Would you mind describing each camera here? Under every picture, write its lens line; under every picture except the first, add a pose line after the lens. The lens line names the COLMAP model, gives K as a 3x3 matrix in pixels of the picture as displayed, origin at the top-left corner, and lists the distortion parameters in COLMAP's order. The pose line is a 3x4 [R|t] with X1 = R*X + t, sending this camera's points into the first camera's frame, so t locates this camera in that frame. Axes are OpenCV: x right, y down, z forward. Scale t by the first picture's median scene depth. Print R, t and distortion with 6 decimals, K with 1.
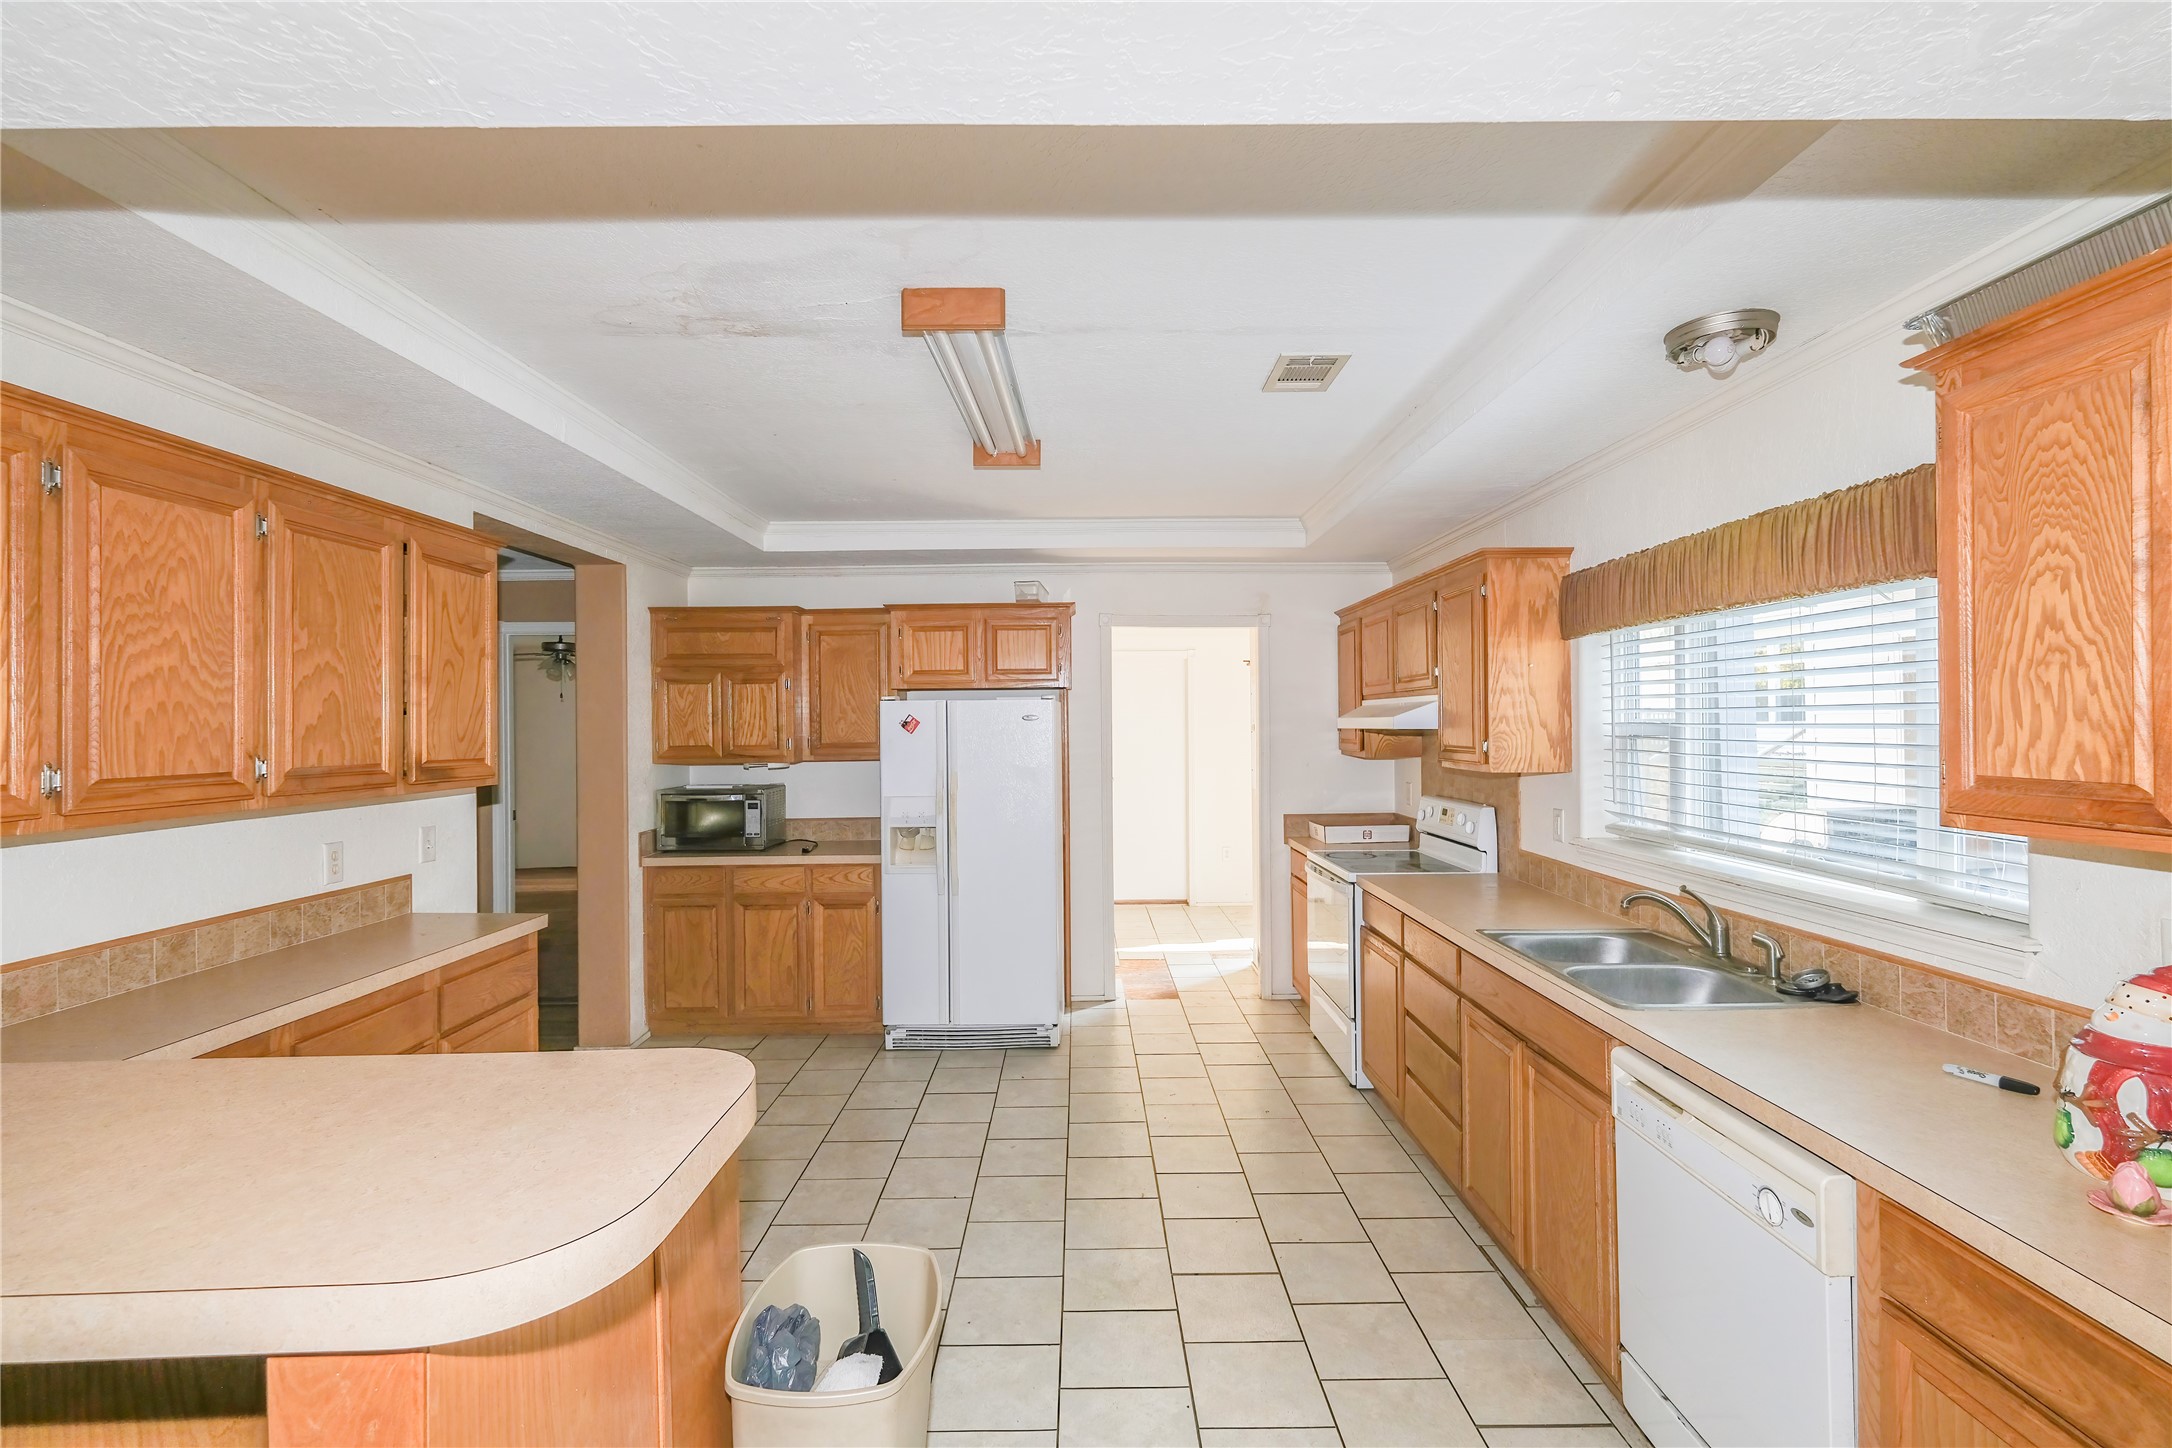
lens RADIAL K [[955.8, 0, 1090.2], [0, 955.8, 721.1], [0, 0, 1]] dist [0.003025, -0.000643]
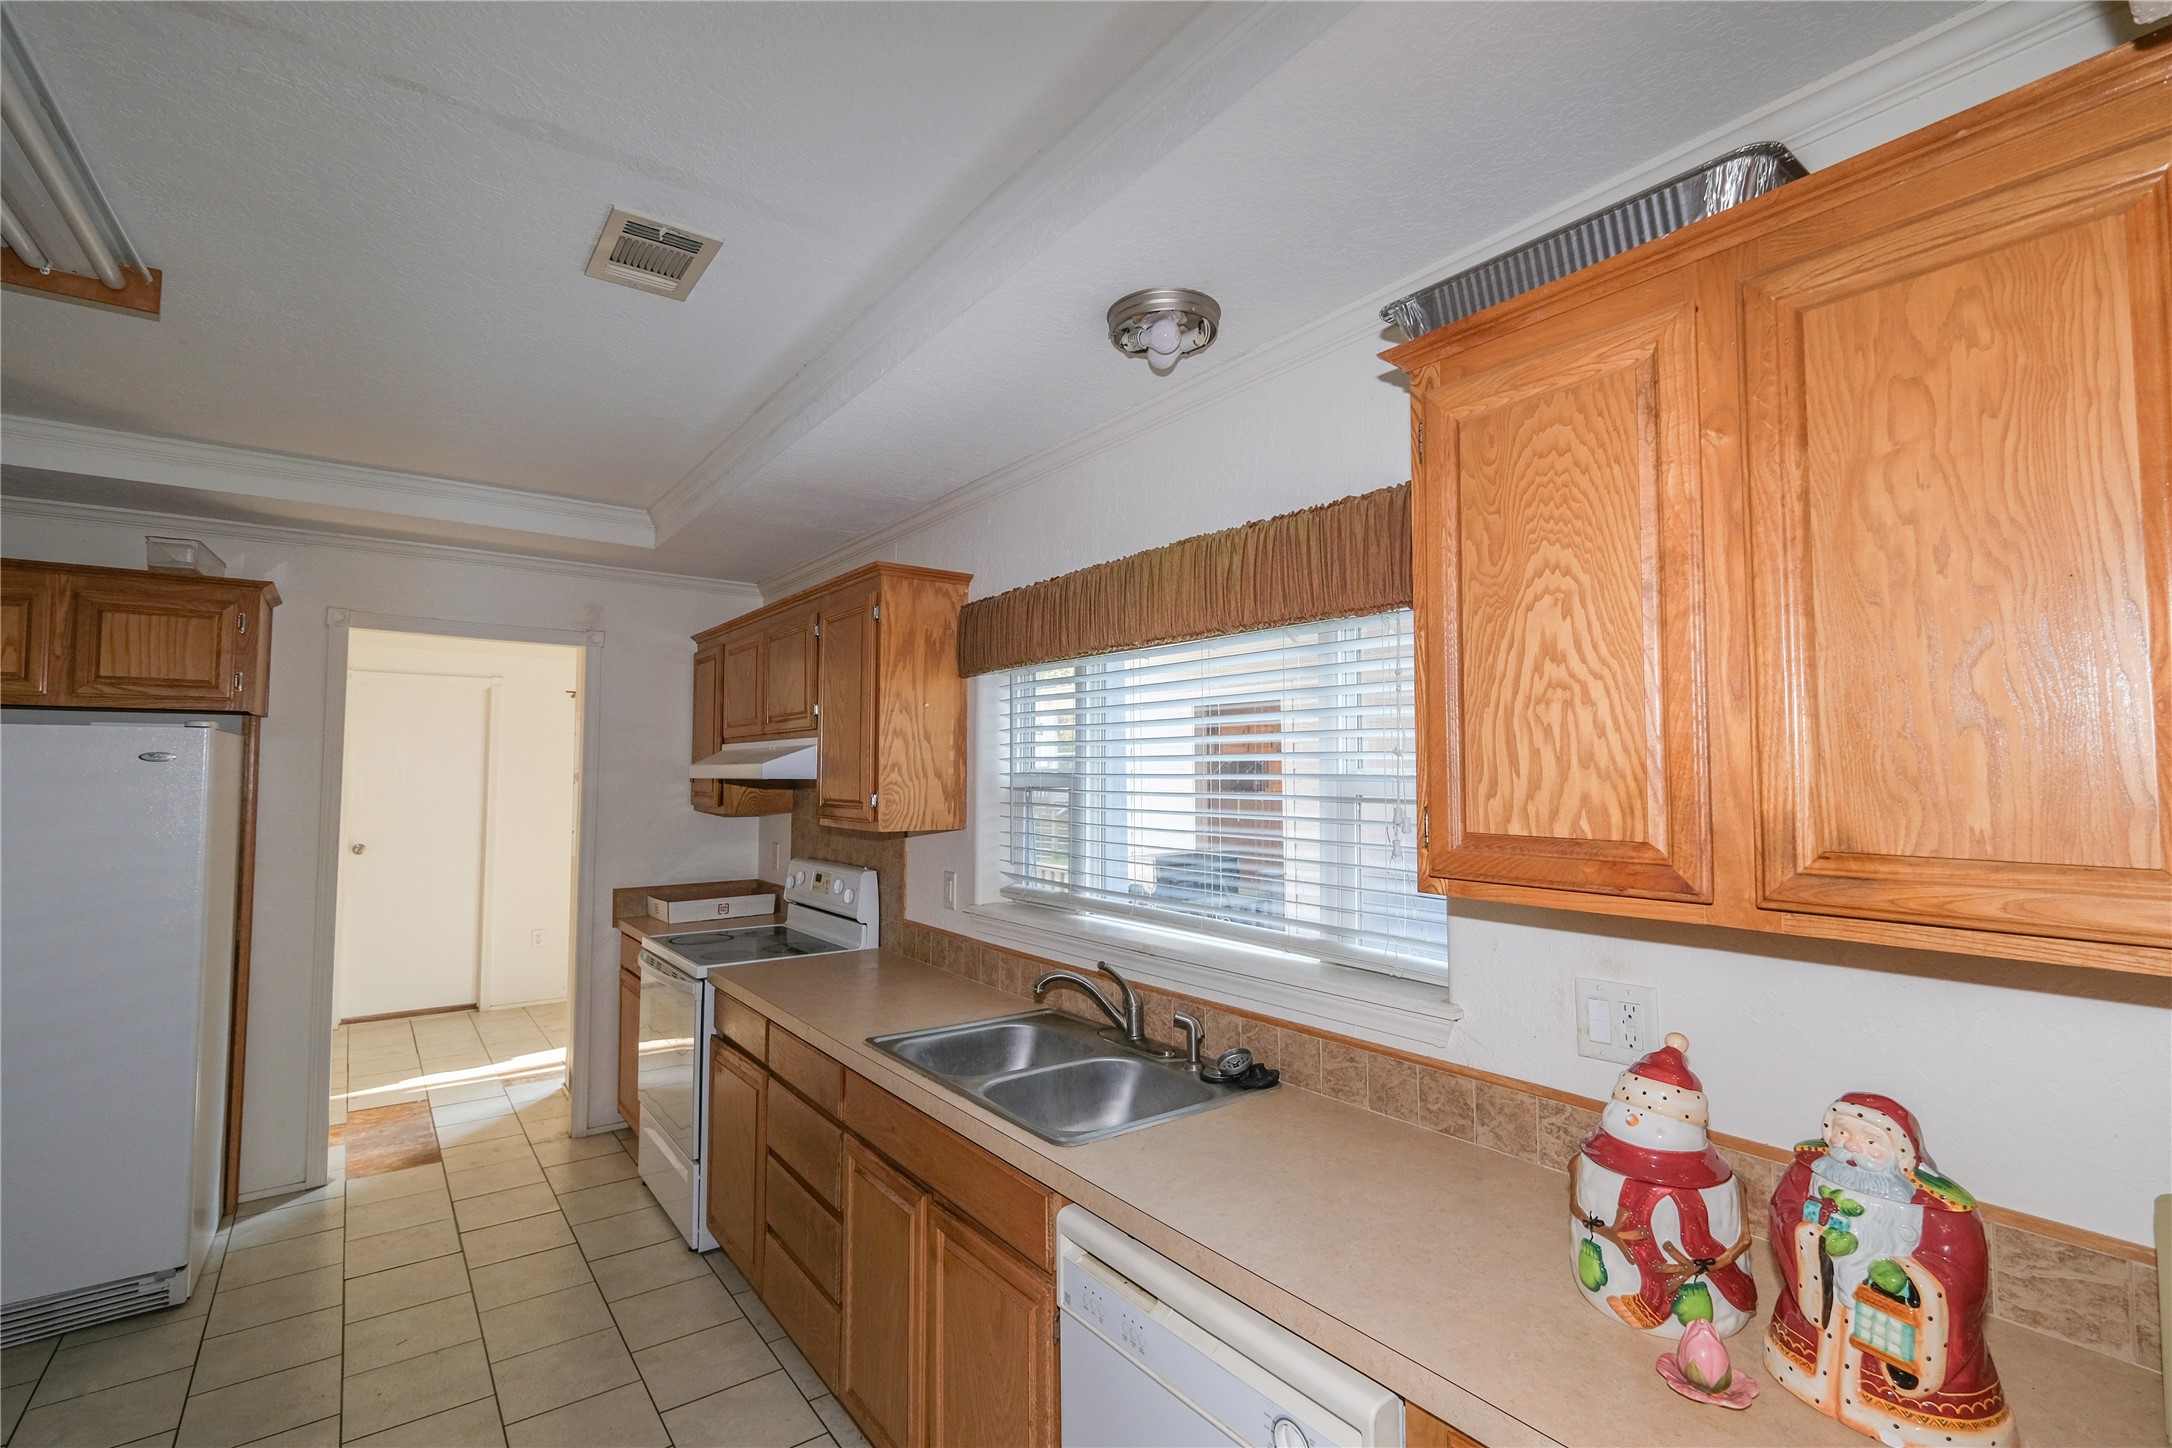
lens RADIAL K [[955.8, 0, 1088.1], [0, 955.8, 723.3], [0, 0, 1]] dist [0.003025, -0.000643]
pose [[0.799380, 0.041220, 0.599410, 0.074280], [-0.009518, 0.998387, -0.055963, 0.005383], [-0.600751, 0.039030, 0.798483, 0.267714]]
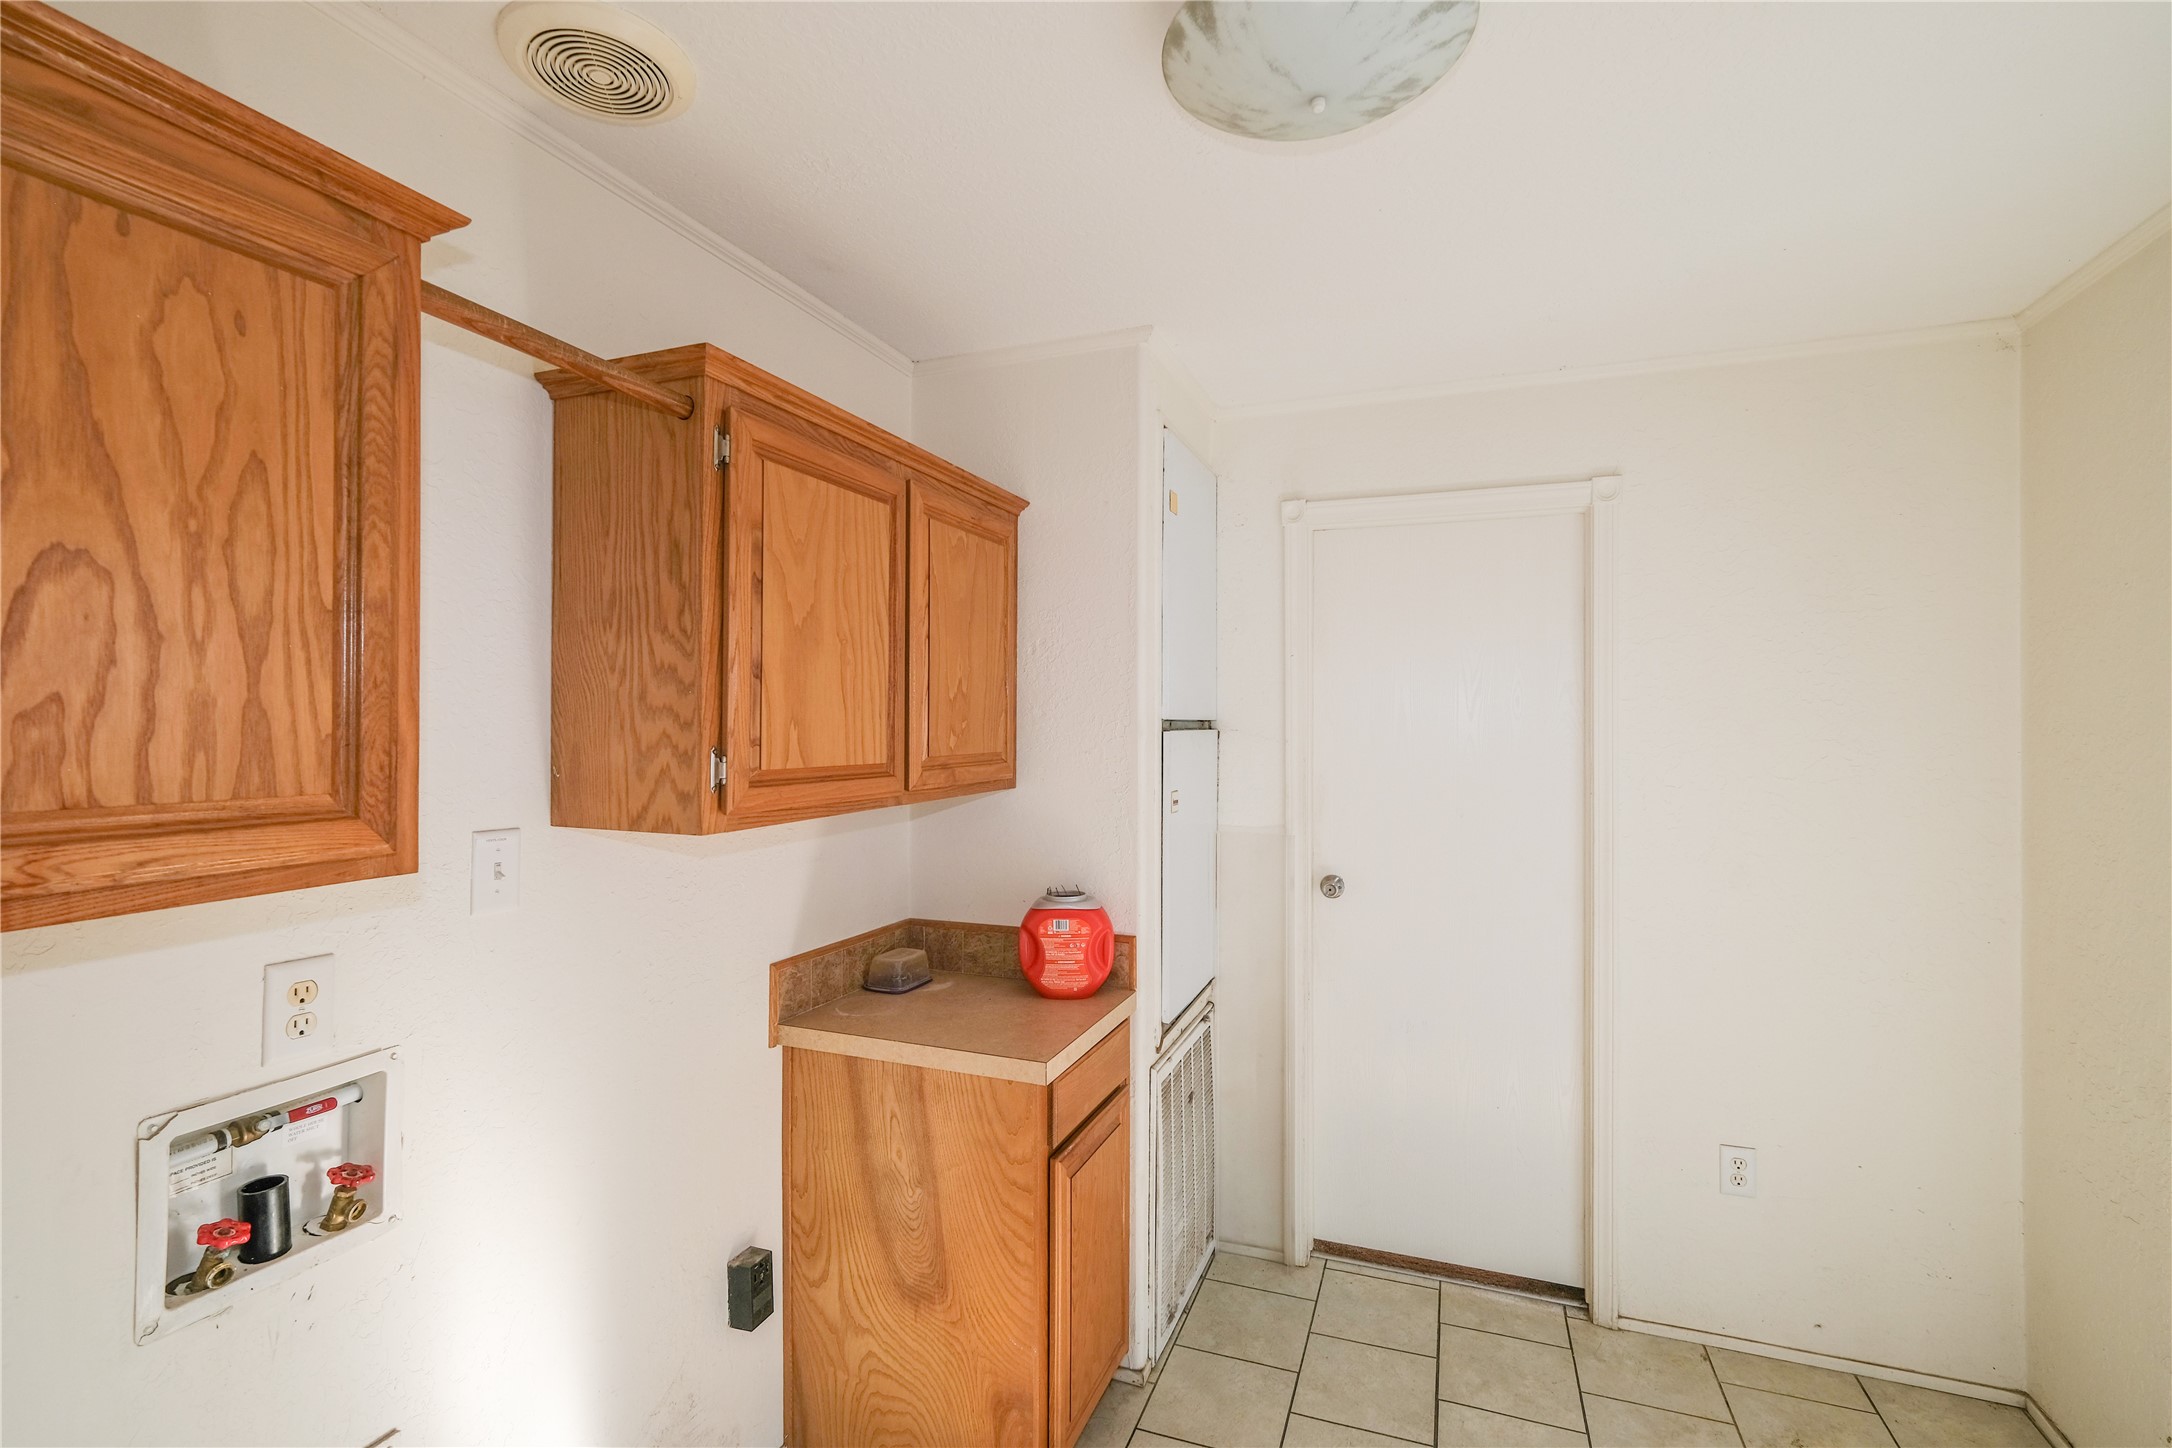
lens RADIAL K [[955.8, 0, 1090.1], [0, 955.8, 724.1], [0, 0, 1]] dist [0.003025, -0.000643]
pose [[0.931806, 0.007060, -0.362887, 0.154733], [-0.006303, 0.999975, 0.003270, 0.010553], [0.362901, -0.000760, 0.931827, 1.440860]]
